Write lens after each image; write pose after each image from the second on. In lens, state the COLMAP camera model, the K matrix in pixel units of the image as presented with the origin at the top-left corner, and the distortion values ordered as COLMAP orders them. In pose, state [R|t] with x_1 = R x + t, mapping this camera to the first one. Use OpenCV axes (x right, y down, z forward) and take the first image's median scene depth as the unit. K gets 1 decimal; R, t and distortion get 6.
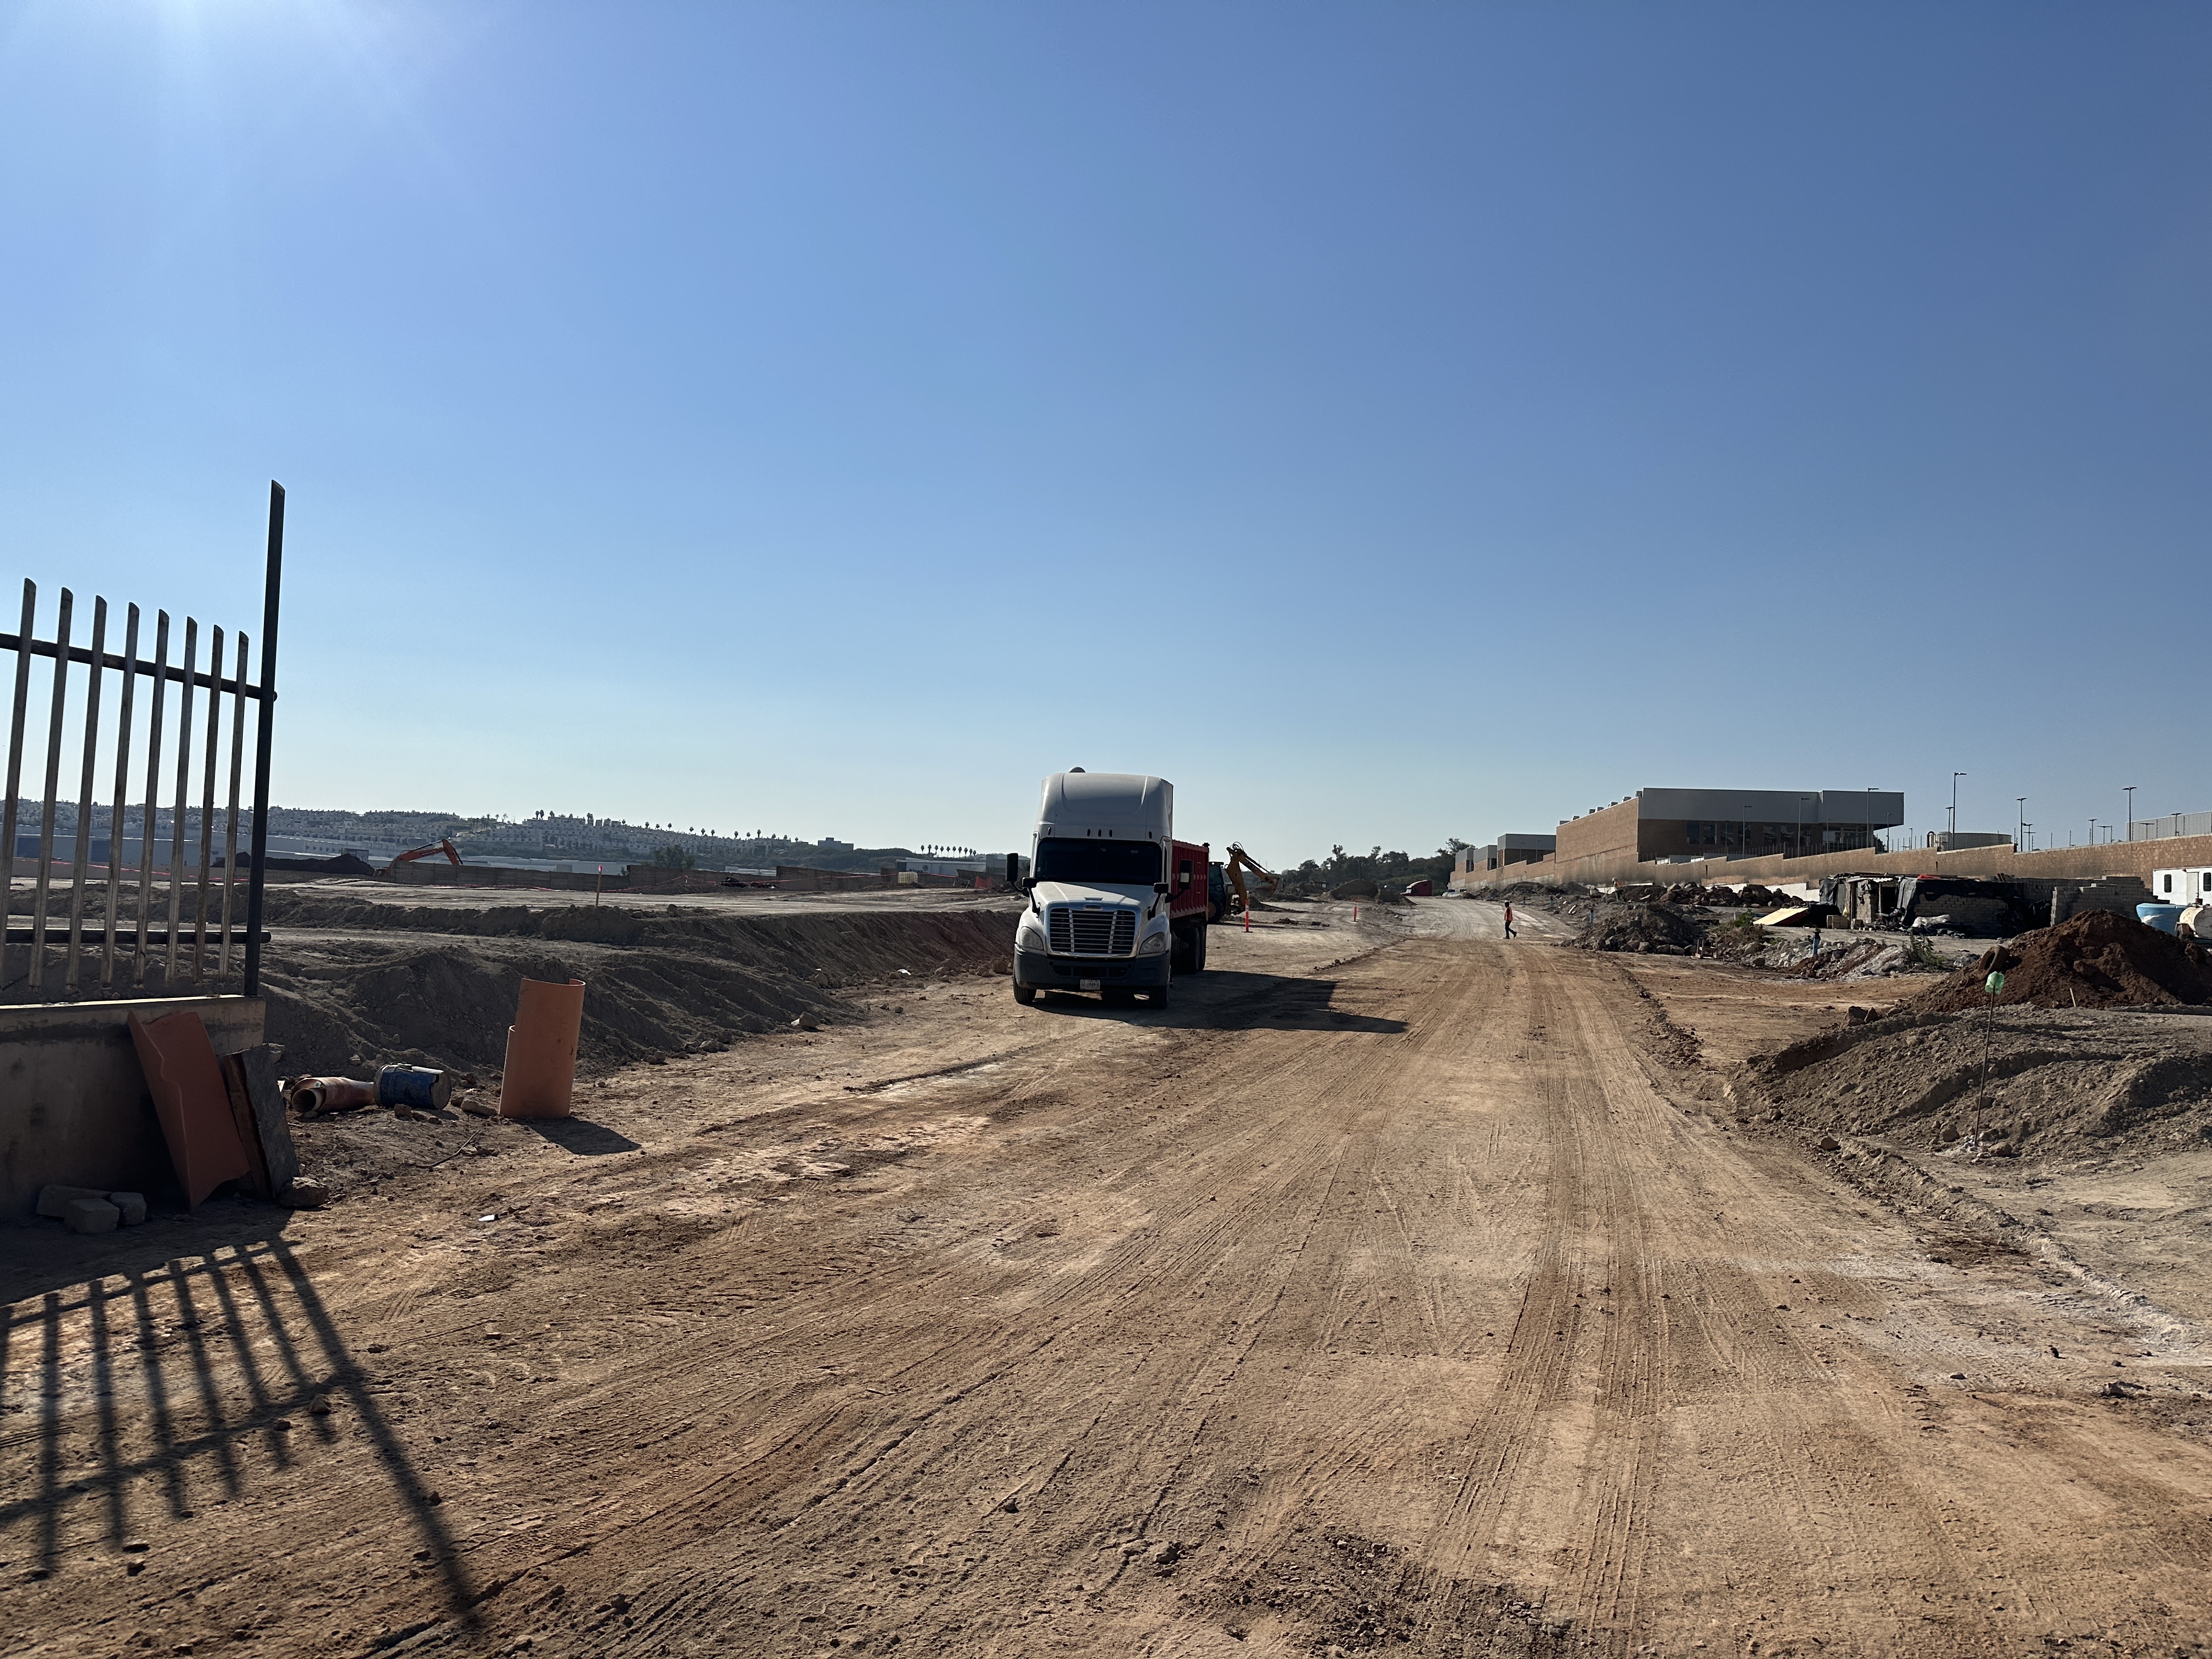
lens RADIAL K [[1521.4, 0, 1082.7], [0, 1521.4, 823.8], [0, 0, 1]] dist [0.093133, -0.135533]
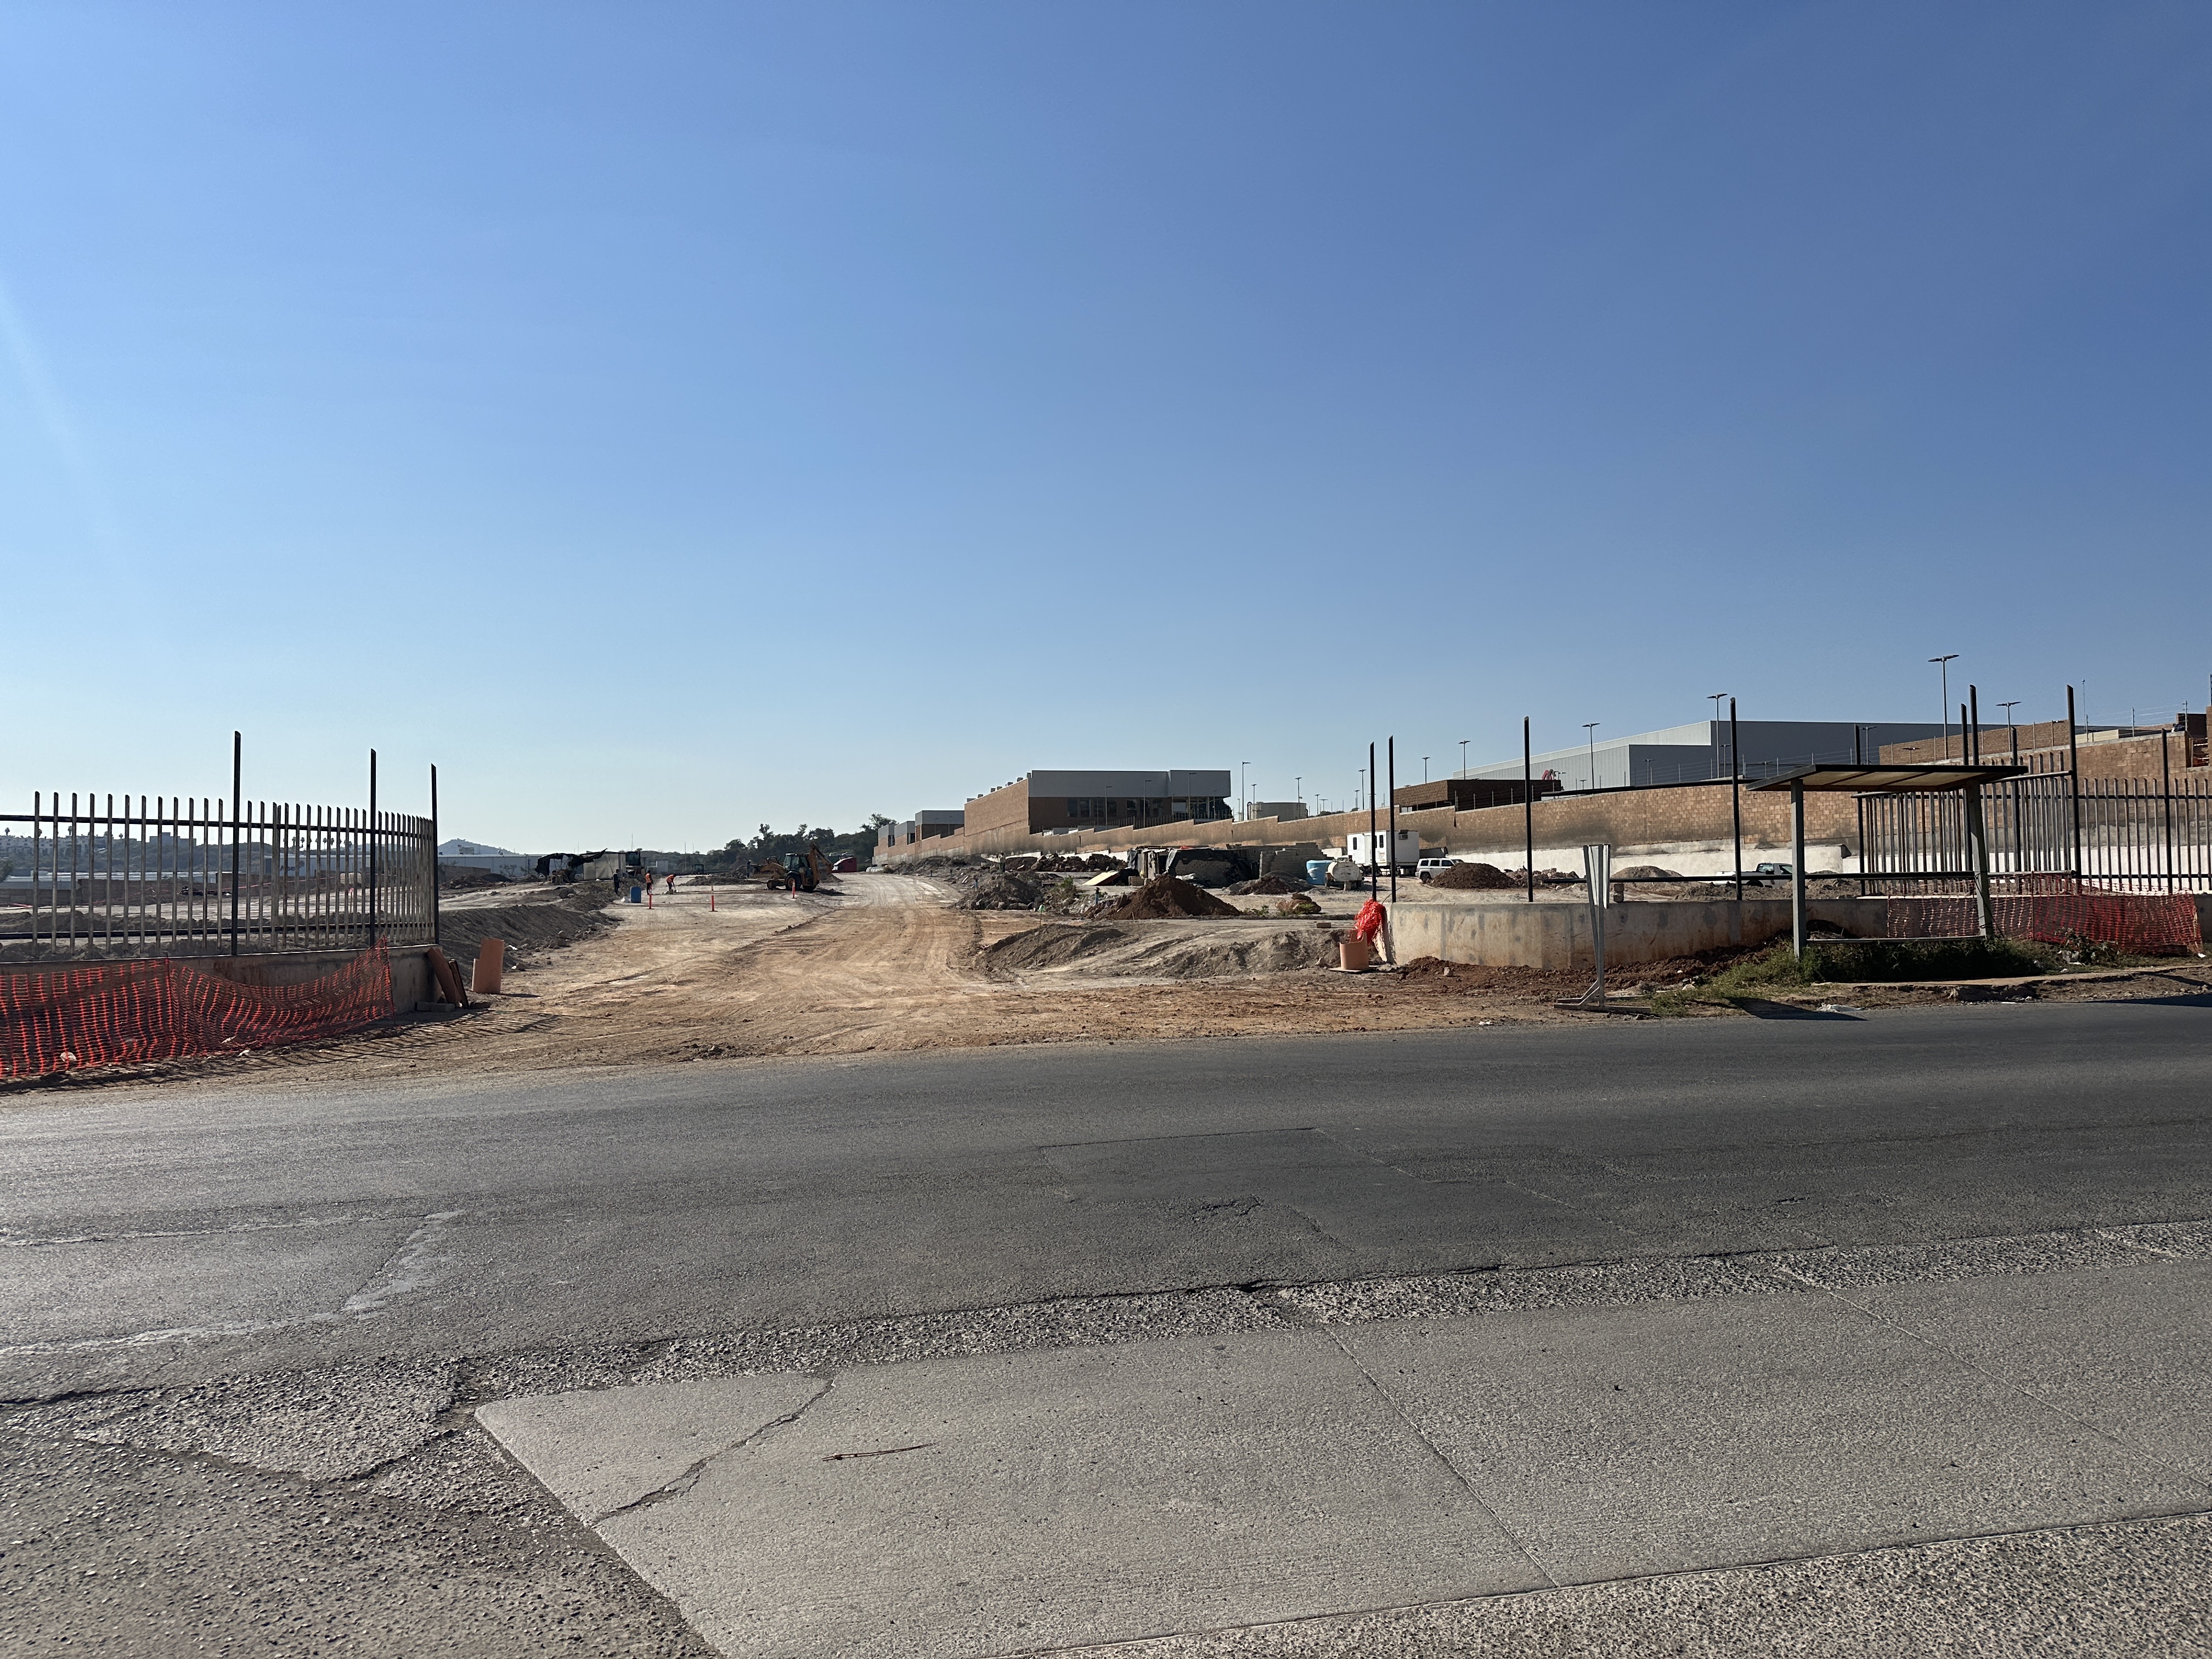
lens RADIAL K [[1512.1, 0, 1097.4], [0, 1512.1, 822.6], [0, 0, 1]] dist [0.096485, -0.136317]
pose [[0.927245, -0.031523, 0.373127, -0.092910], [0.026007, 0.999465, 0.019809, -0.028379], [-0.373552, -0.008664, 0.927569, -0.428616]]
